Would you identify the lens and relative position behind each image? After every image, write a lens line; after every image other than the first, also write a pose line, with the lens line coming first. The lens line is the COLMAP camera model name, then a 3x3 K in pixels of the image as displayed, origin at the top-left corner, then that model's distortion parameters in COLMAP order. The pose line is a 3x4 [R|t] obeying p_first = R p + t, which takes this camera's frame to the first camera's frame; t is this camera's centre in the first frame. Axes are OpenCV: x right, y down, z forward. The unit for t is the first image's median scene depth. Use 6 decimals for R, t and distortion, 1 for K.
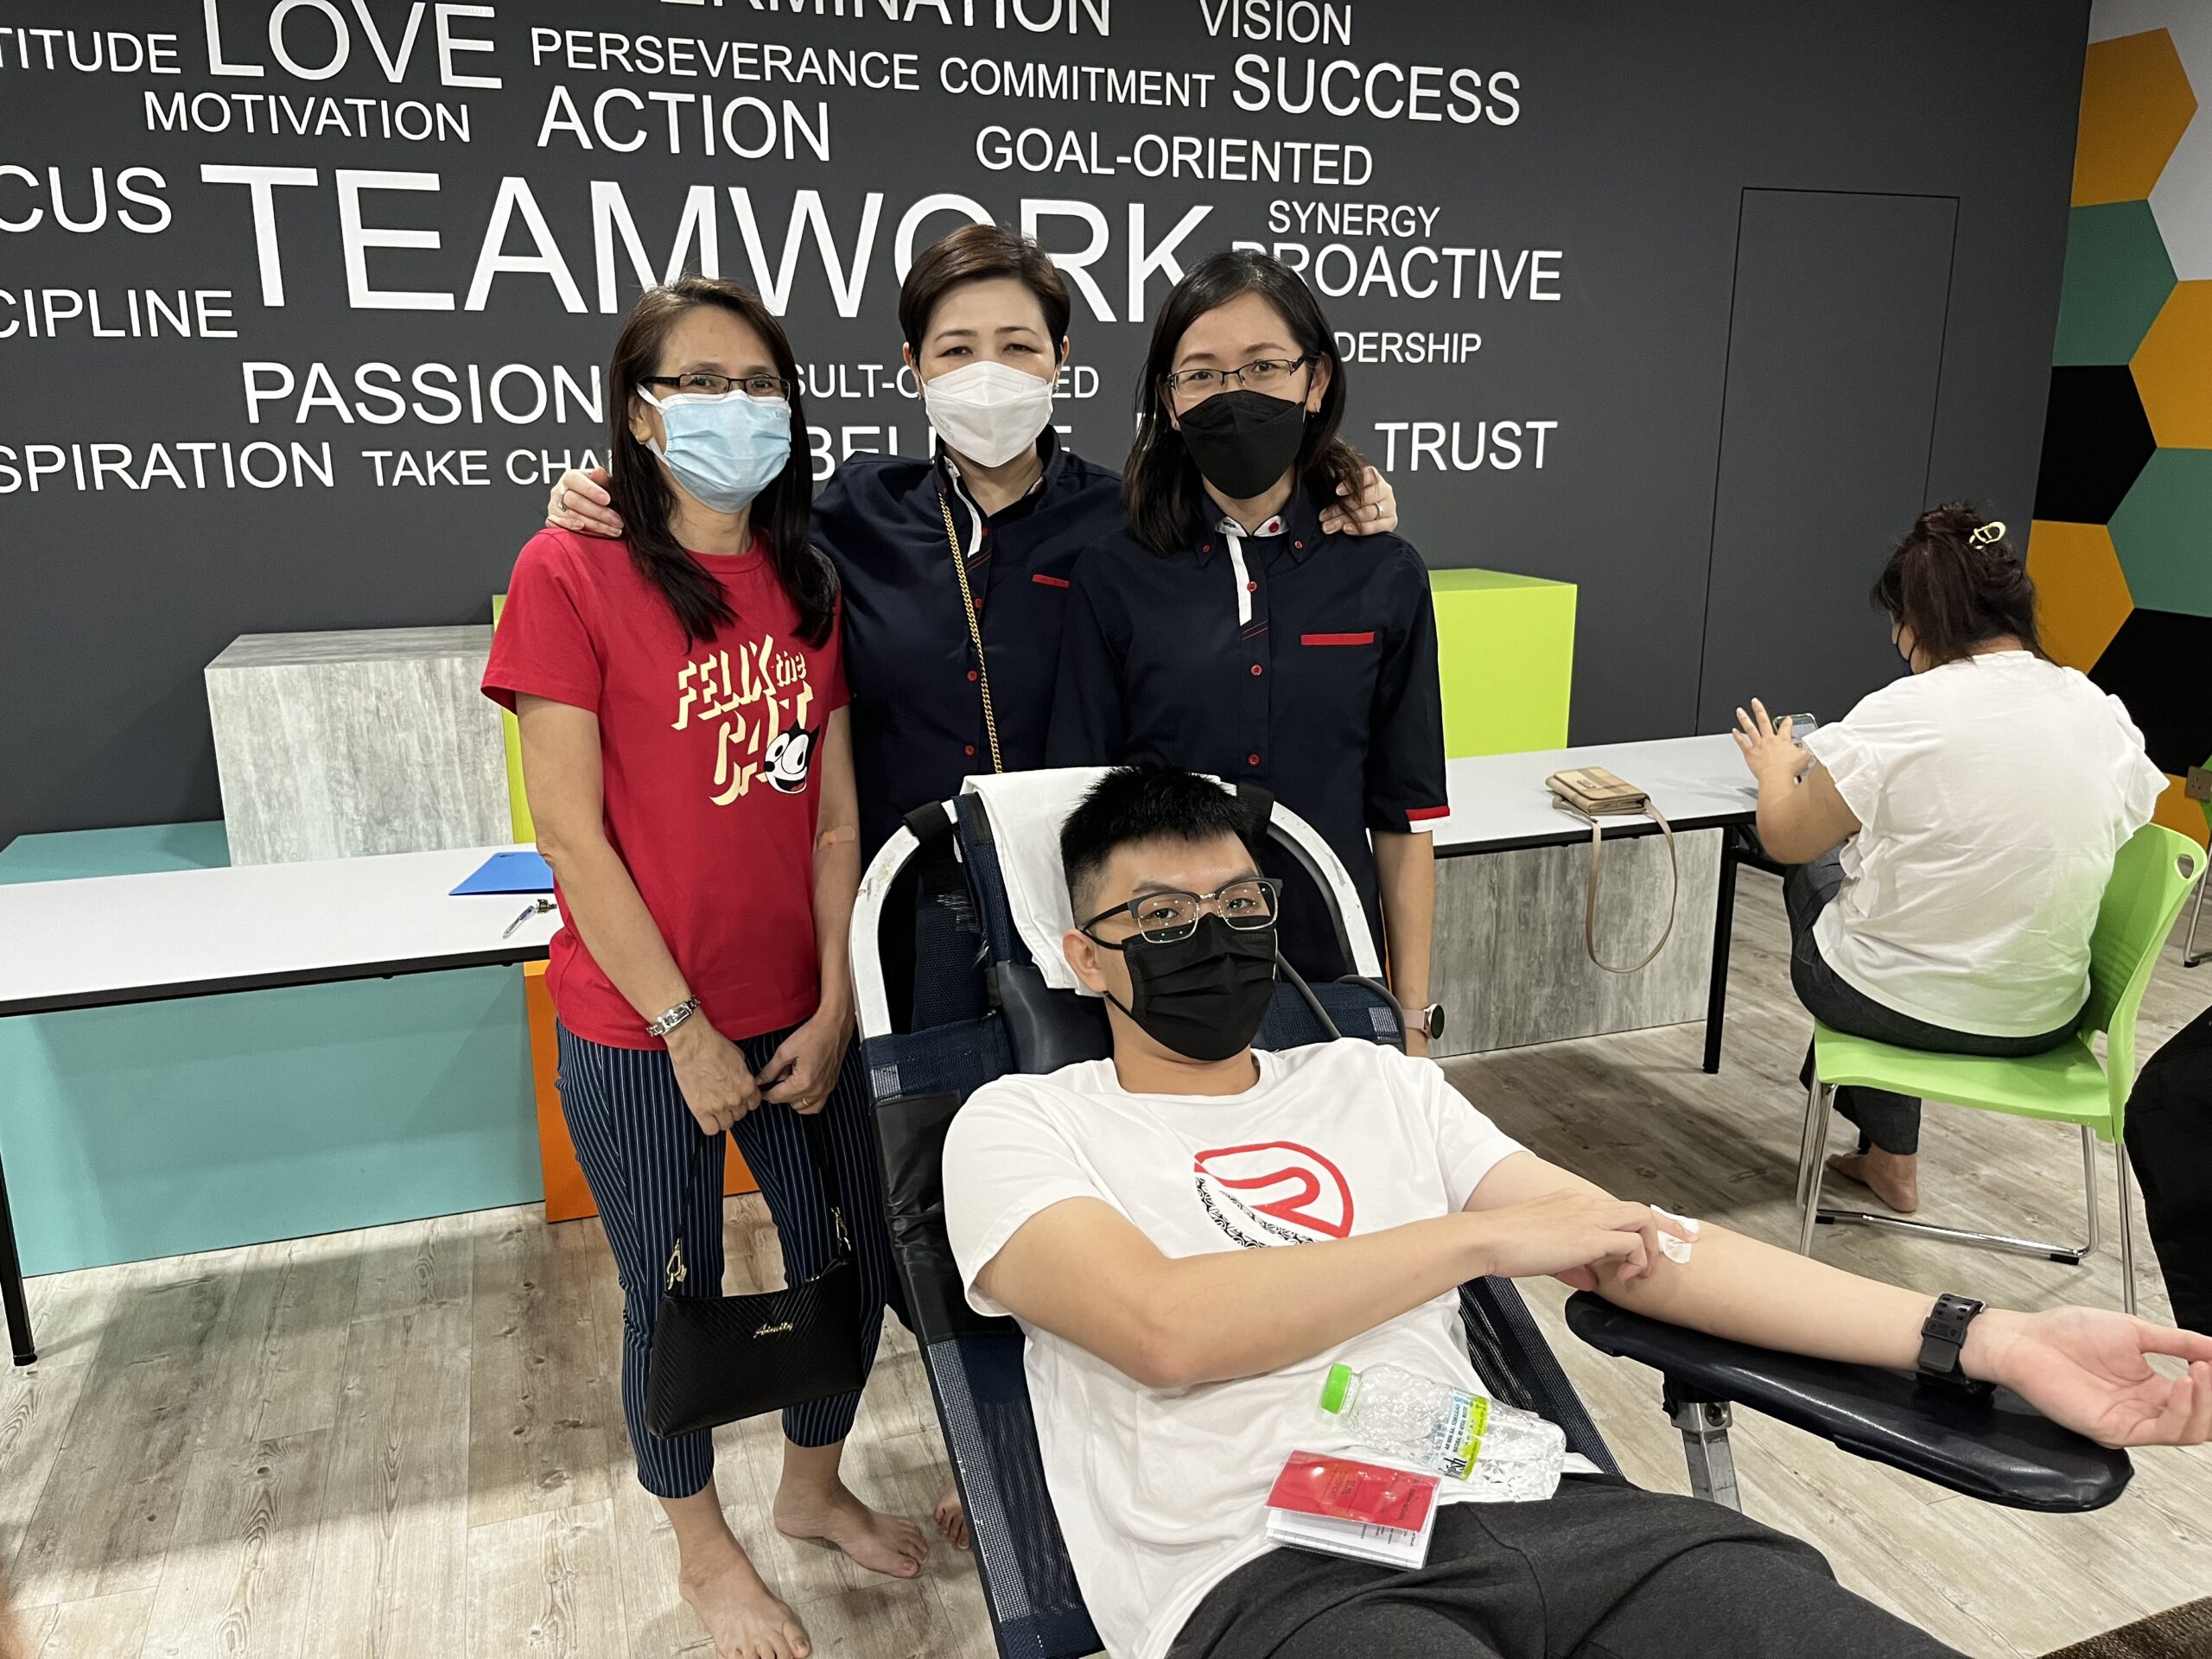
lens RADIAL K [[1672.8, 0, 1106.0], [0, 1672.8, 829.5], [0, 0, 1]] dist [0.005561, -0.001483]
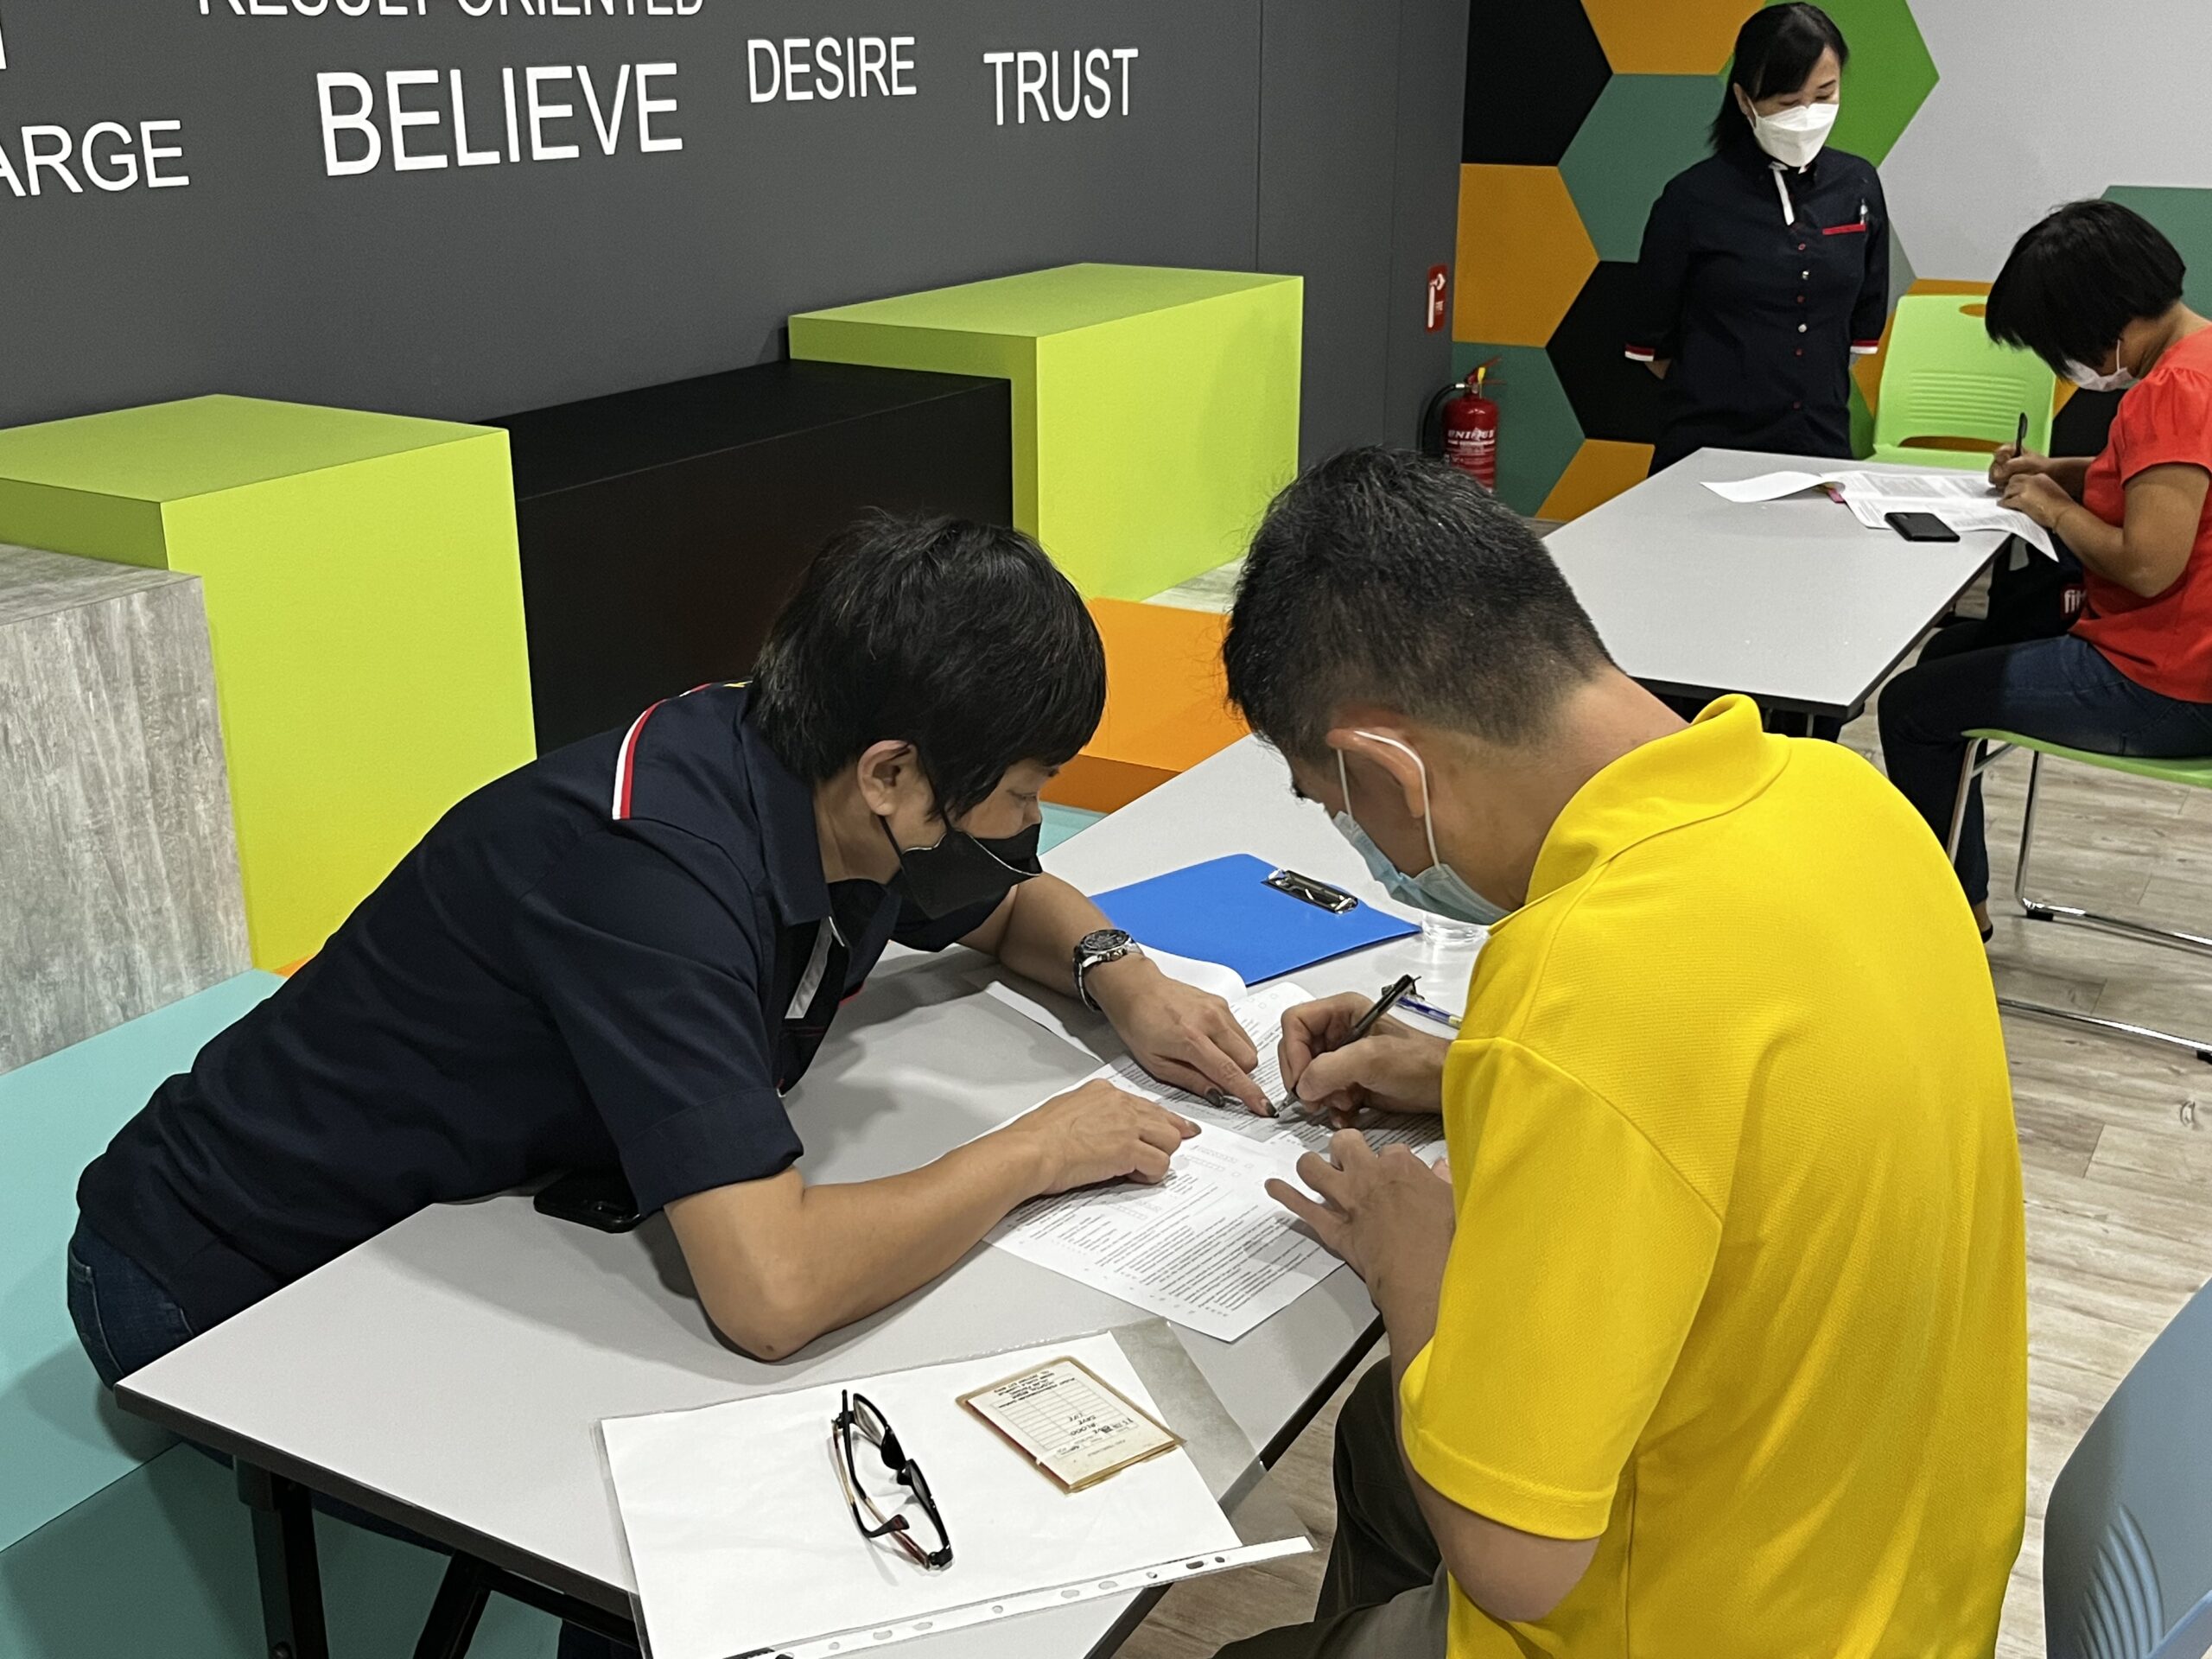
lens RADIAL K [[2328.9, 0, 1106.0], [0, 2328.9, 829.5], [0, 0, 1]] dist [0.005255, -0.003299]
pose [[0.751636, -0.215044, 0.623537, -0.595465], [0.154465, 0.976459, 0.150560, -0.092617], [-0.641236, -0.016851, 0.767159, 0.315632]]
